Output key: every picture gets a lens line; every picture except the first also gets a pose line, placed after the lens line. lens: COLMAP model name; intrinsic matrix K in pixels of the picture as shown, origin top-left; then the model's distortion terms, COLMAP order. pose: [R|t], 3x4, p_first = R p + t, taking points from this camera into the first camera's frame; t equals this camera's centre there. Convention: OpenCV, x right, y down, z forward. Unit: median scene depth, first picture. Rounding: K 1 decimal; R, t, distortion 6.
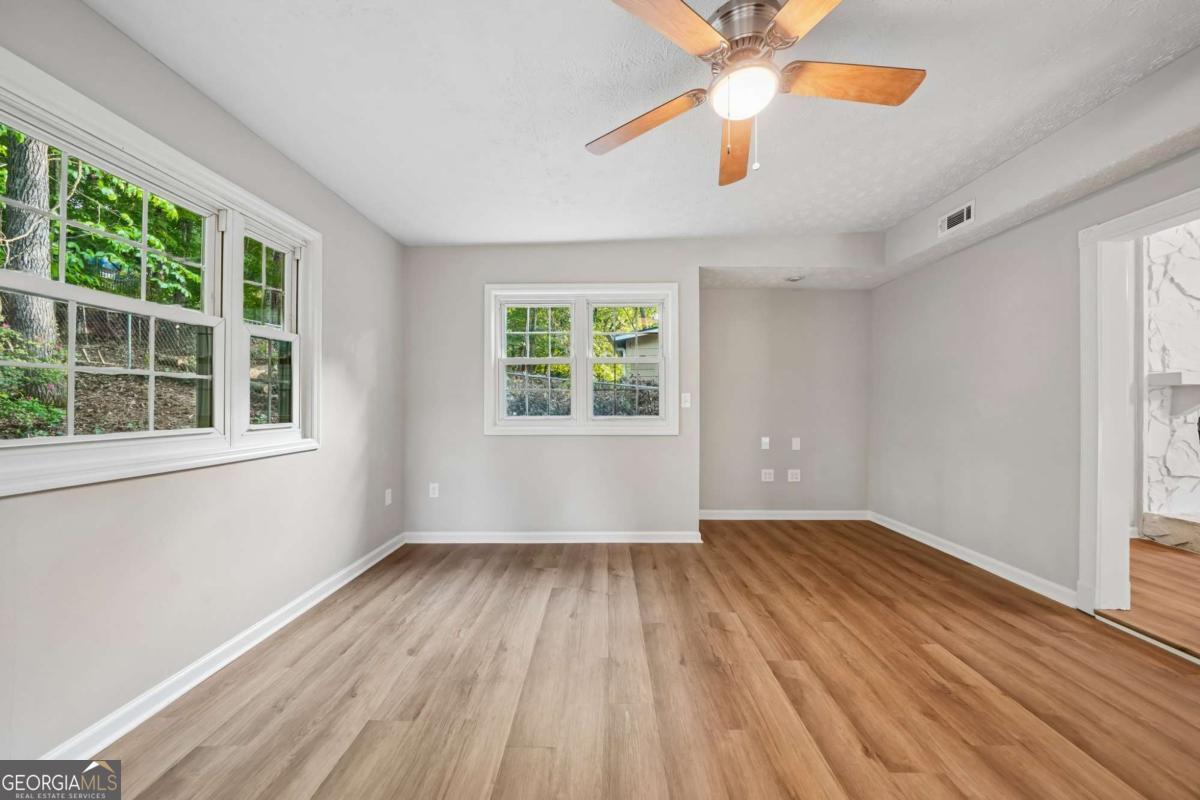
lens RADIAL K [[411.8, 0, 594.3], [0, 411.8, 401.5], [0, 0, 1]] dist [-0.006993, -0.000141]
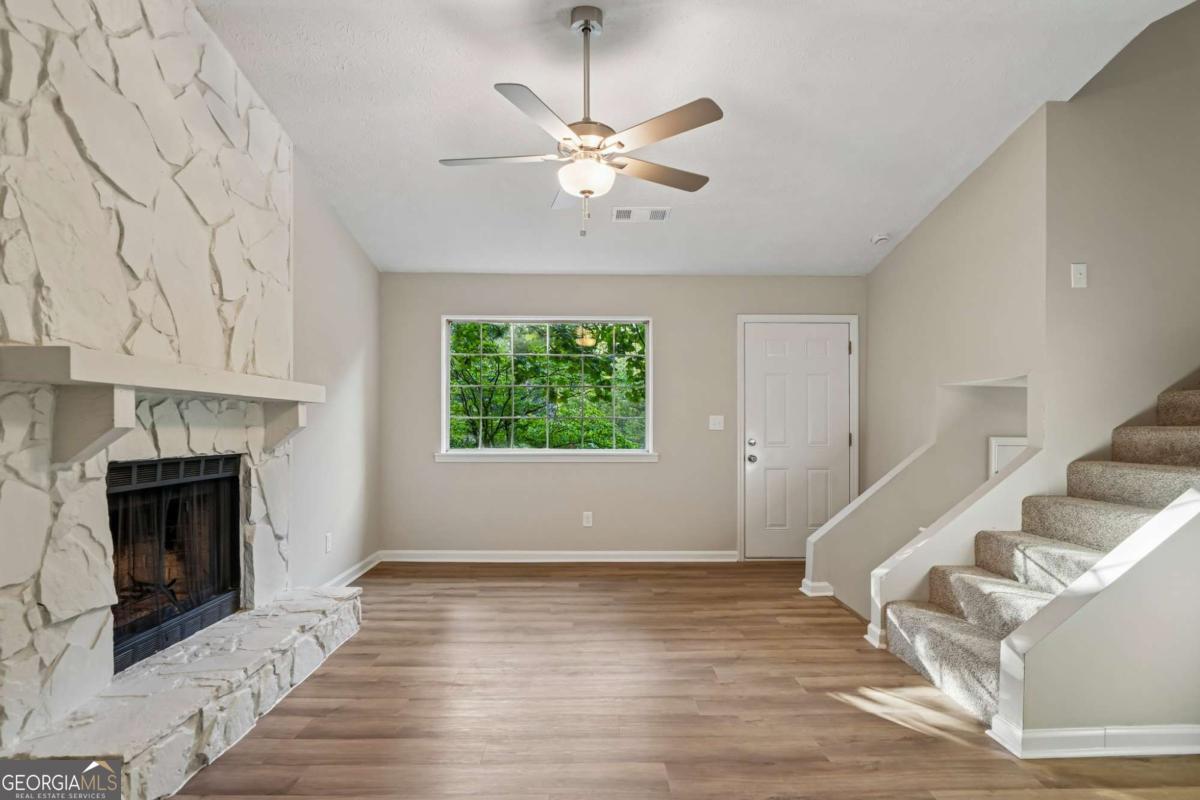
lens RADIAL K [[637.5, 0, 584.6], [0, 637.5, 422.3], [0, 0, 1]] dist [0.003144, 0.001143]
pose [[-0.034837, 0.000477, 0.999393, 0.812052], [-0.007107, 0.999974, -0.000725, -0.006957], [-0.999368, -0.007128, -0.034833, 0.528405]]
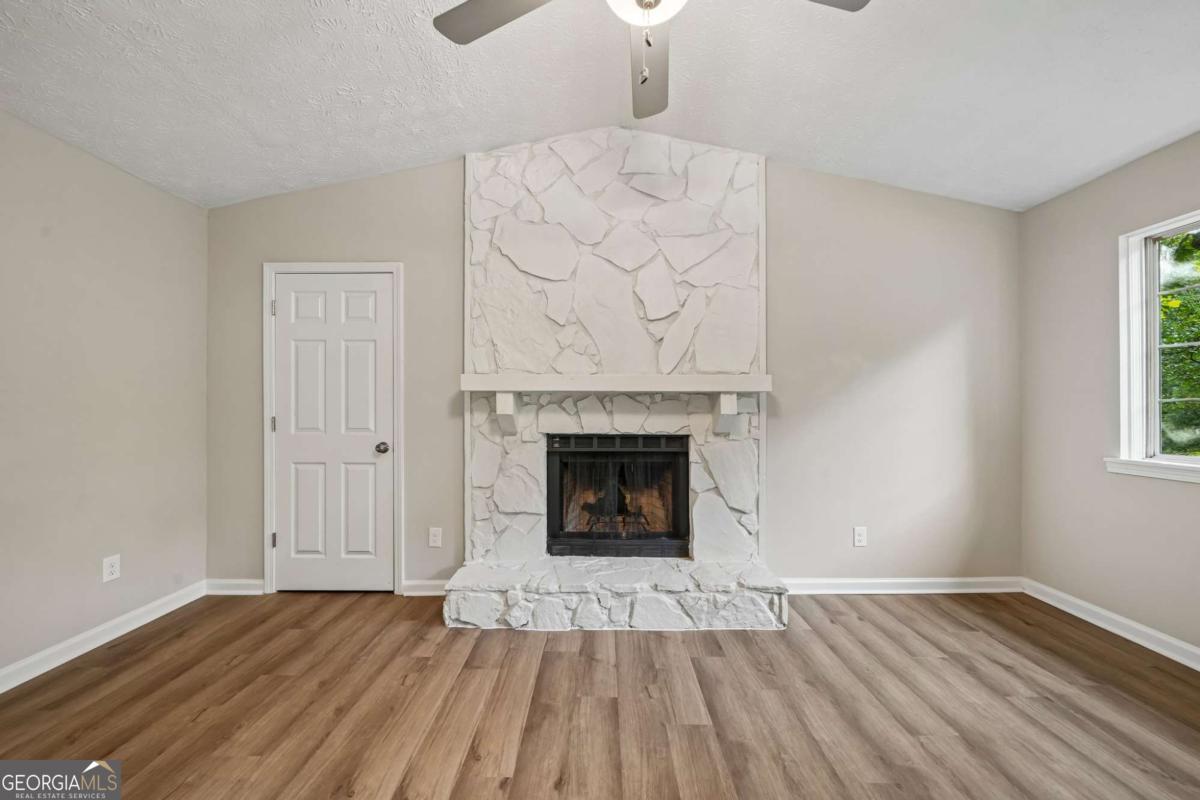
lens RADIAL K [[436.5, 0, 601.2], [0, 436.5, 403.8], [0, 0, 1]] dist [-0.004952, -0.000348]
pose [[0.999698, -0.004913, 0.024071, 1.587124], [0.004991, 0.999982, -0.003199, -0.013779], [-0.024055, 0.003318, 0.999705, 0.188603]]
